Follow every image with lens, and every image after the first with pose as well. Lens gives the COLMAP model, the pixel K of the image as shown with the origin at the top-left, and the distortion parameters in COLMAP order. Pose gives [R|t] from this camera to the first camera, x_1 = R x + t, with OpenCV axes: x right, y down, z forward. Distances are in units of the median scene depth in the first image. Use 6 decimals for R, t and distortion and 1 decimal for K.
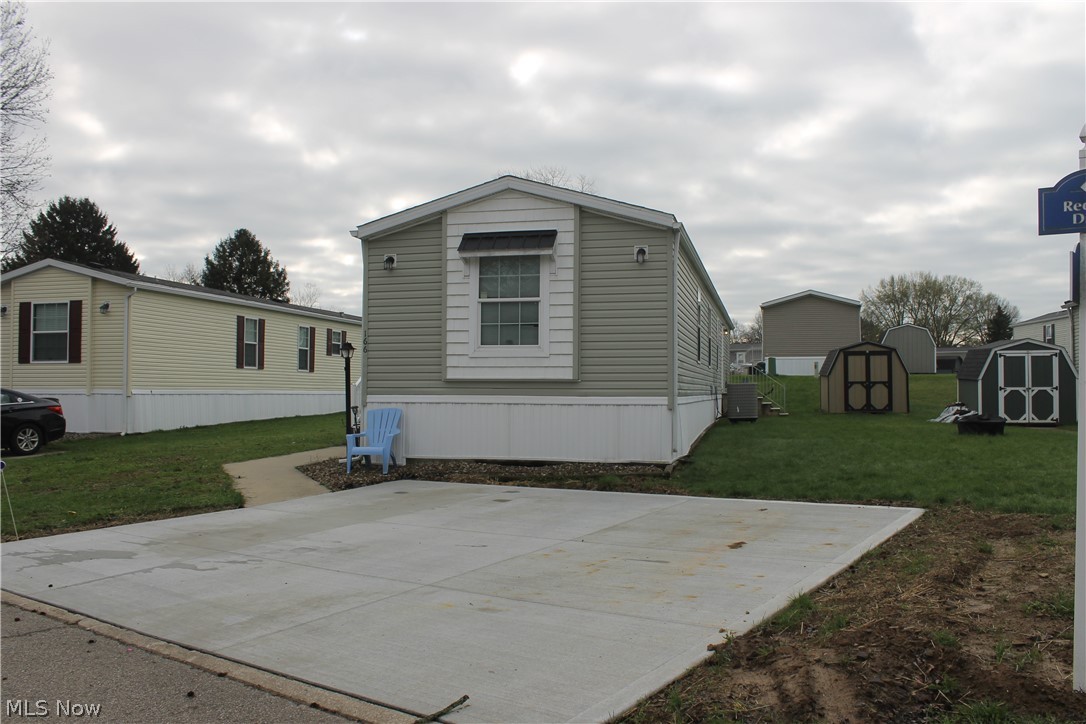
lens RADIAL K [[910.9, 0, 547.6], [0, 910.9, 357.9], [0, 0, 1]] dist [-0.170391, 0.151810]
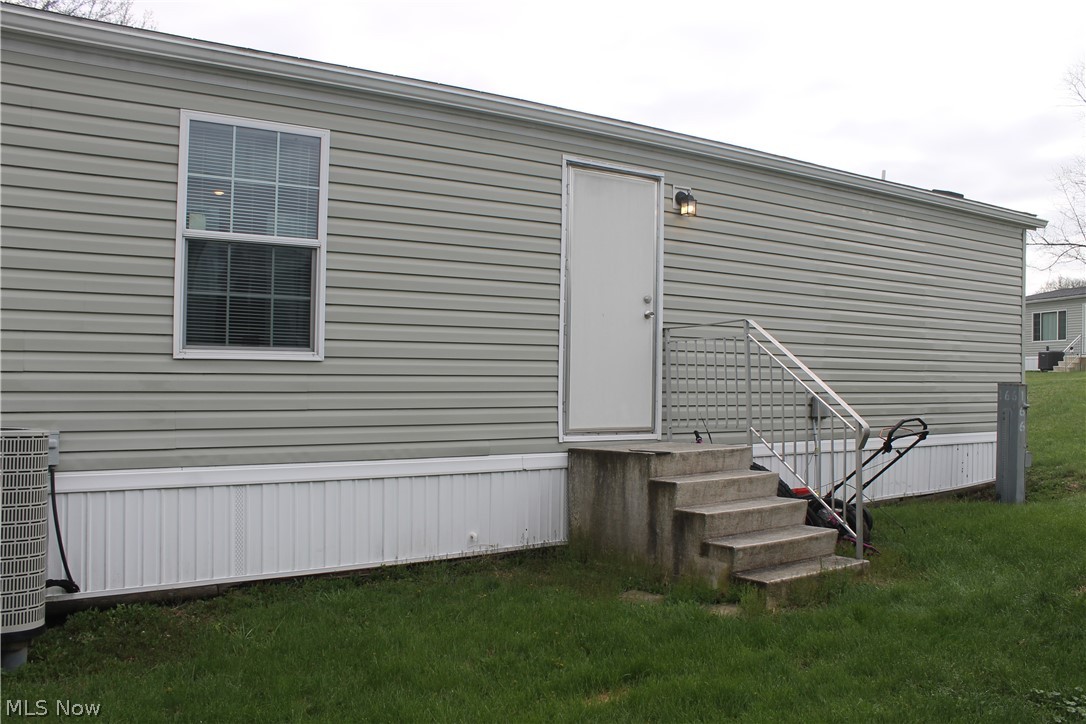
lens RADIAL K [[871.7, 0, 543.0], [0, 871.7, 362.0], [0, 0, 1]] dist [-0.107246, 0.062720]
pose [[0.720640, 0.001785, -0.693307, 0.353626], [0.009833, 0.999870, 0.012795, 0.013931], [0.693239, -0.016038, 0.720529, 0.800878]]
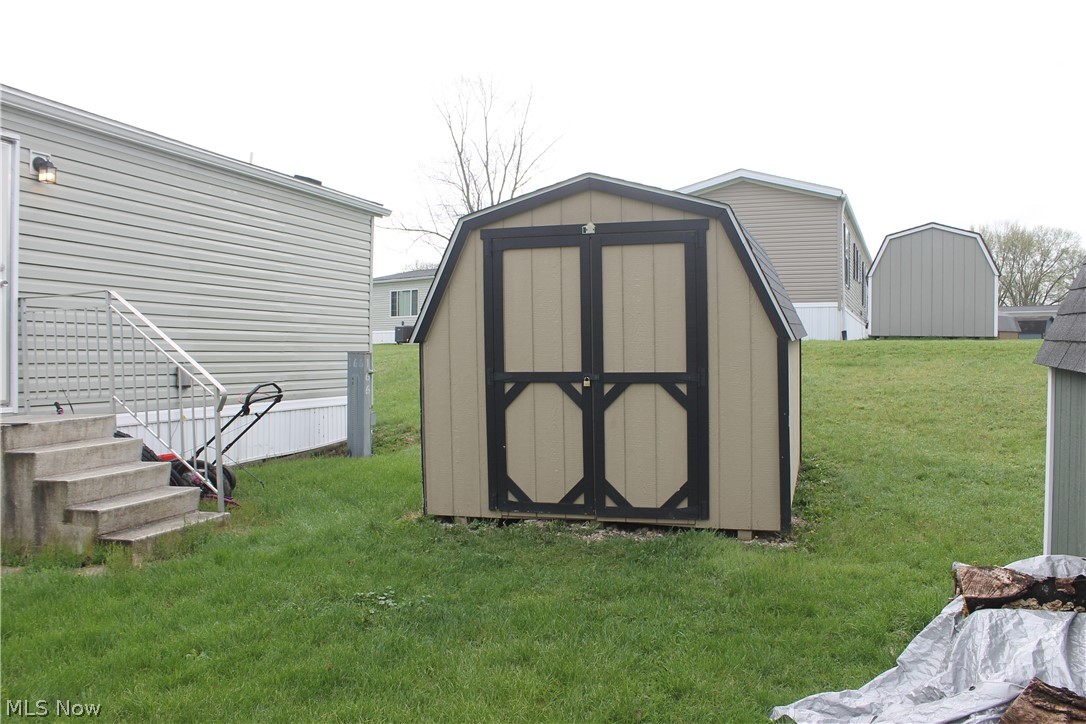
lens RADIAL K [[910.9, 0, 547.6], [0, 910.9, 357.9], [0, 0, 1]] dist [-0.170391, 0.151810]
pose [[0.996301, 0.002163, -0.085904, 0.364585], [0.001210, 0.999231, 0.039185, 0.014598], [0.085923, -0.039144, 0.995532, 0.786374]]
